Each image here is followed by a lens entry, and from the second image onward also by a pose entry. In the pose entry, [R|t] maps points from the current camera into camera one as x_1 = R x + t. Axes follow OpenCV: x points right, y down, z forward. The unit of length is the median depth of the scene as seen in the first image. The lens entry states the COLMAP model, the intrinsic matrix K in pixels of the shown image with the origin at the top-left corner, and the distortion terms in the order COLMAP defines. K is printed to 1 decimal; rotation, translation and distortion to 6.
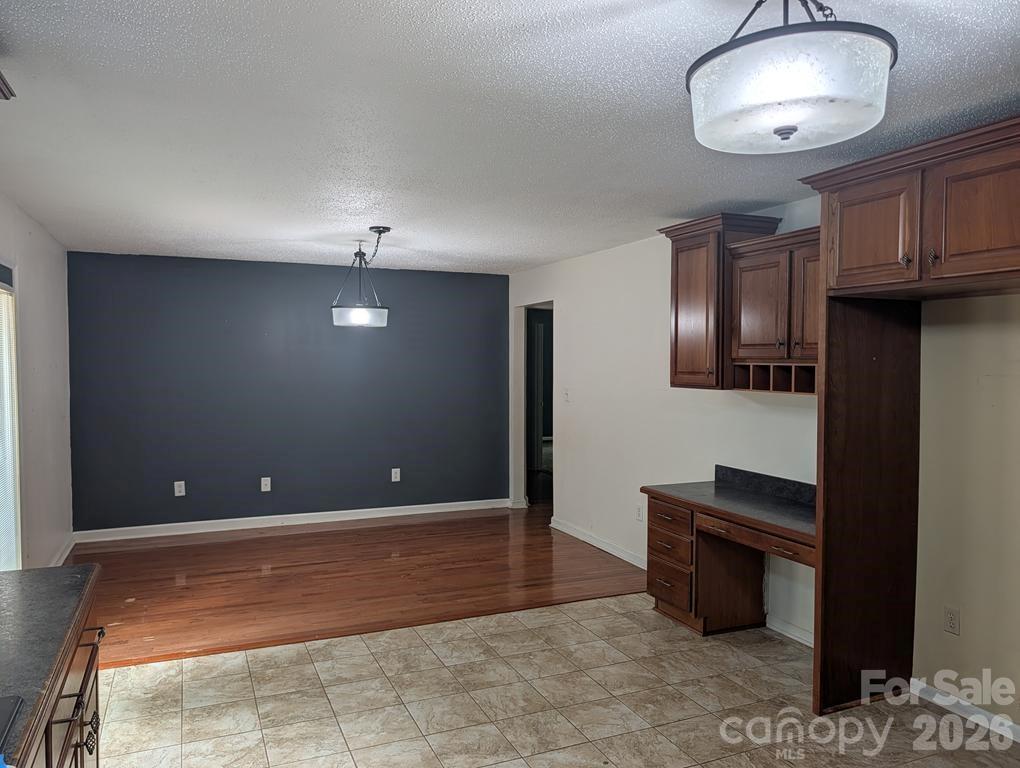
lens RADIAL K [[740.1, 0, 501.5], [0, 740.1, 385.1], [0, 0, 1]] dist [0.012254, -0.002022]
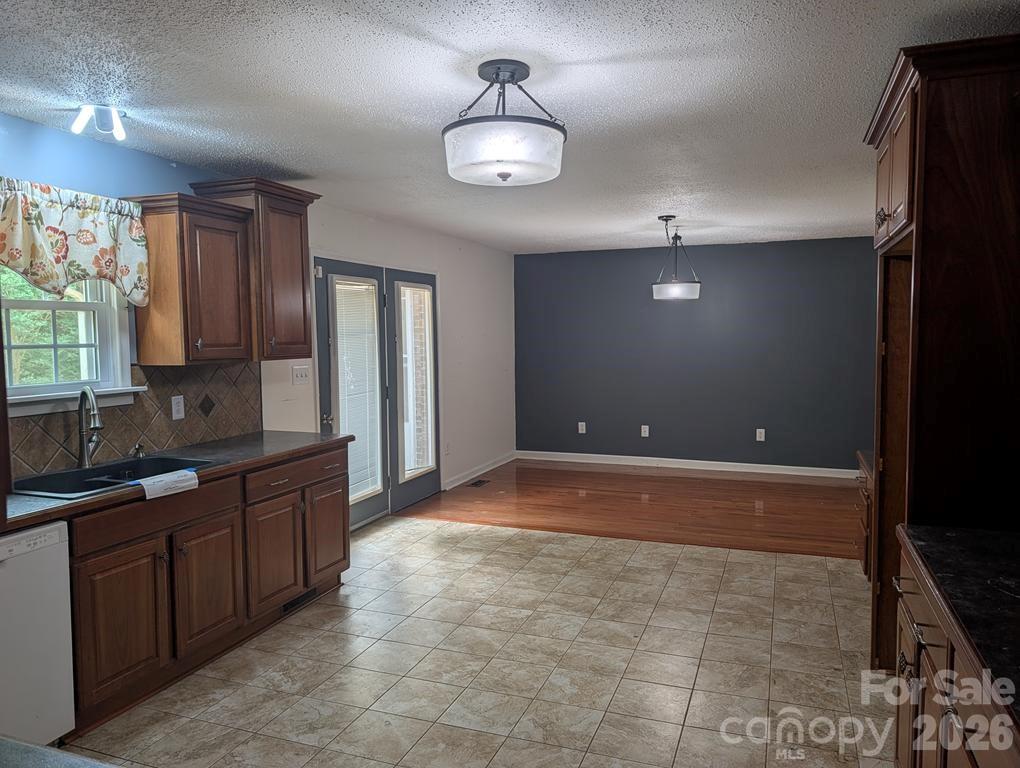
lens RADIAL K [[736.7, 0, 513.7], [0, 736.7, 381.1], [0, 0, 1]] dist [0.012730, -0.010479]
pose [[0.724337, 0.038118, -0.688392, 0.638939], [-0.016125, 0.999134, 0.038357, 0.014909], [0.689258, -0.016684, 0.724324, -0.049905]]
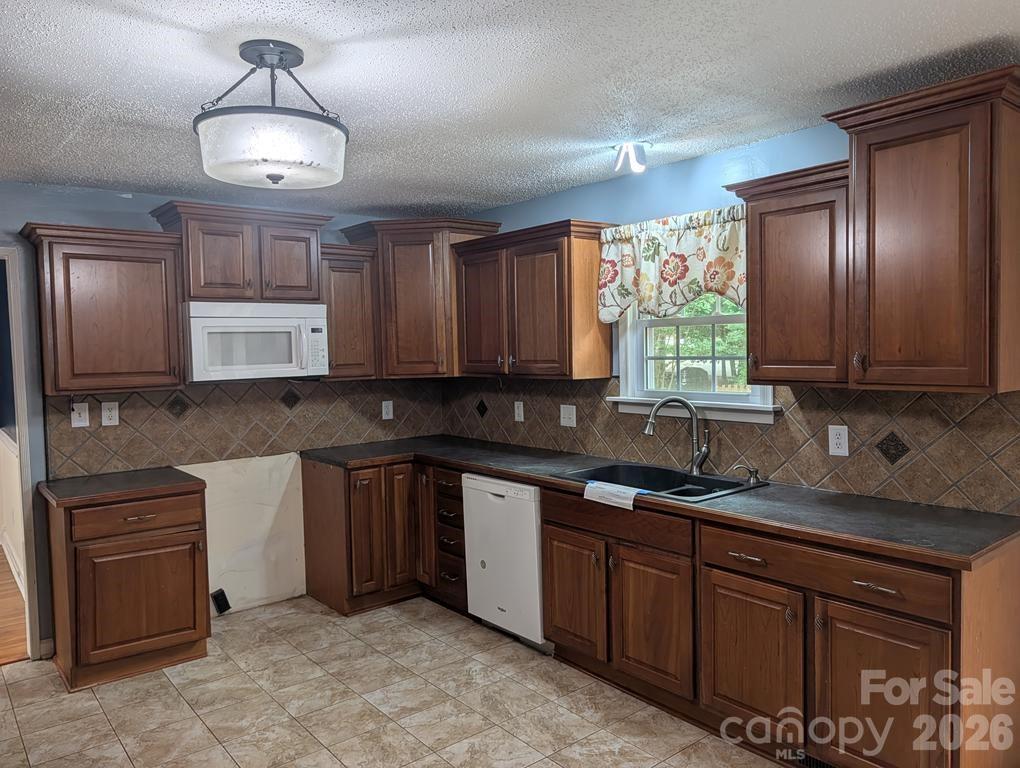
lens RADIAL K [[738.3, 0, 501.8], [0, 738.3, 376.2], [0, 0, 1]] dist [0.005136, -0.000216]
pose [[-0.964474, 0.031421, -0.262303, 0.149848], [0.011530, 0.996962, 0.077030, -0.035836], [0.263926, 0.071269, -0.961906, 1.036439]]
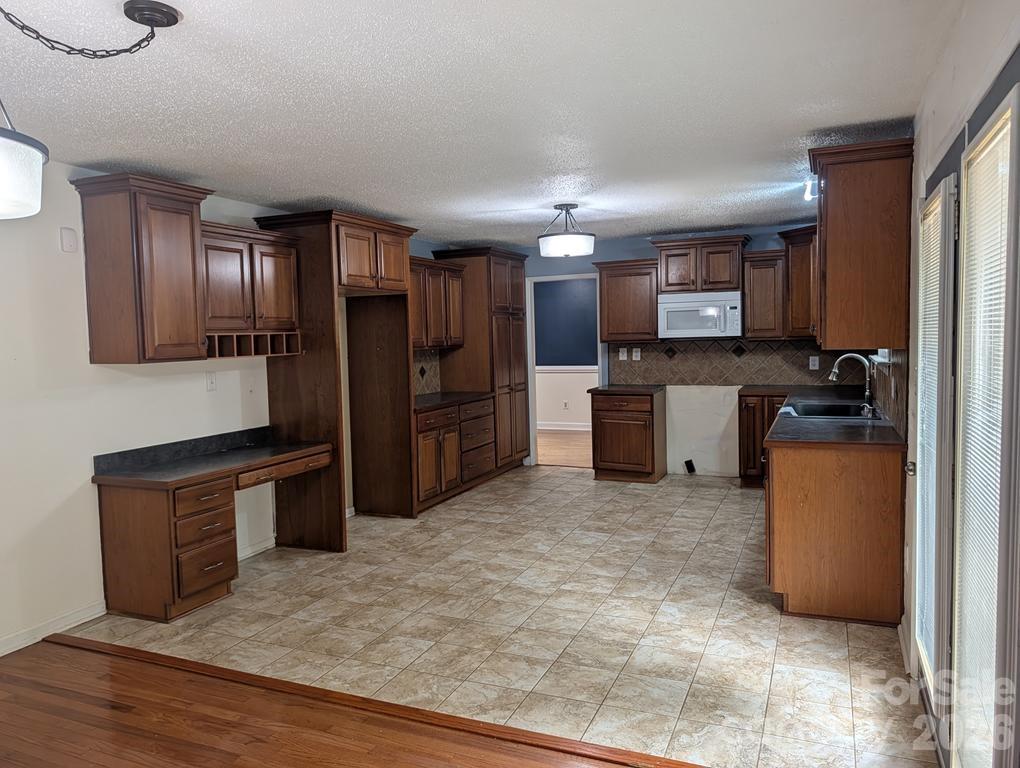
lens RADIAL K [[740.1, 0, 501.5], [0, 740.1, 385.1], [0, 0, 1]] dist [0.012254, -0.002022]
pose [[-0.682375, -0.037476, 0.730041, -0.808965], [0.051548, 0.993732, 0.099194, -0.043658], [-0.729183, 0.105320, -0.676166, 1.526374]]
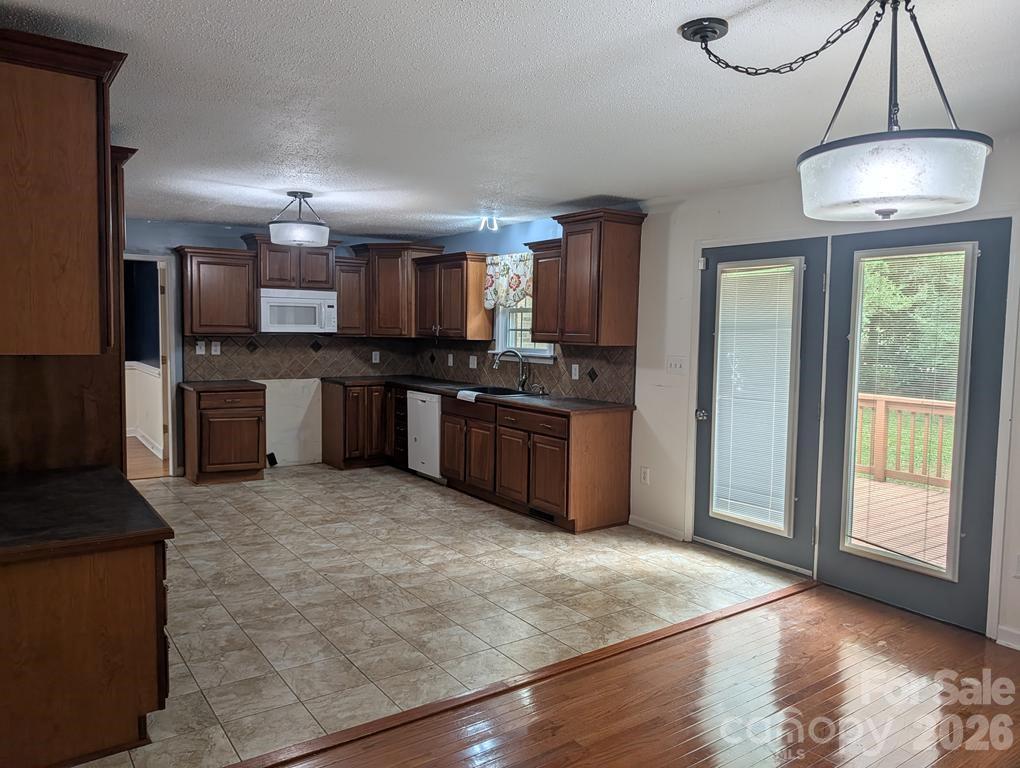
lens RADIAL K [[736.7, 0, 513.7], [0, 736.7, 381.1], [0, 0, 1]] dist [0.012730, -0.010479]
pose [[-0.977643, -0.003473, -0.210243, 0.061395], [-0.027221, 0.993540, 0.110165, -0.054658], [0.208503, 0.113425, -0.971422, 1.899826]]
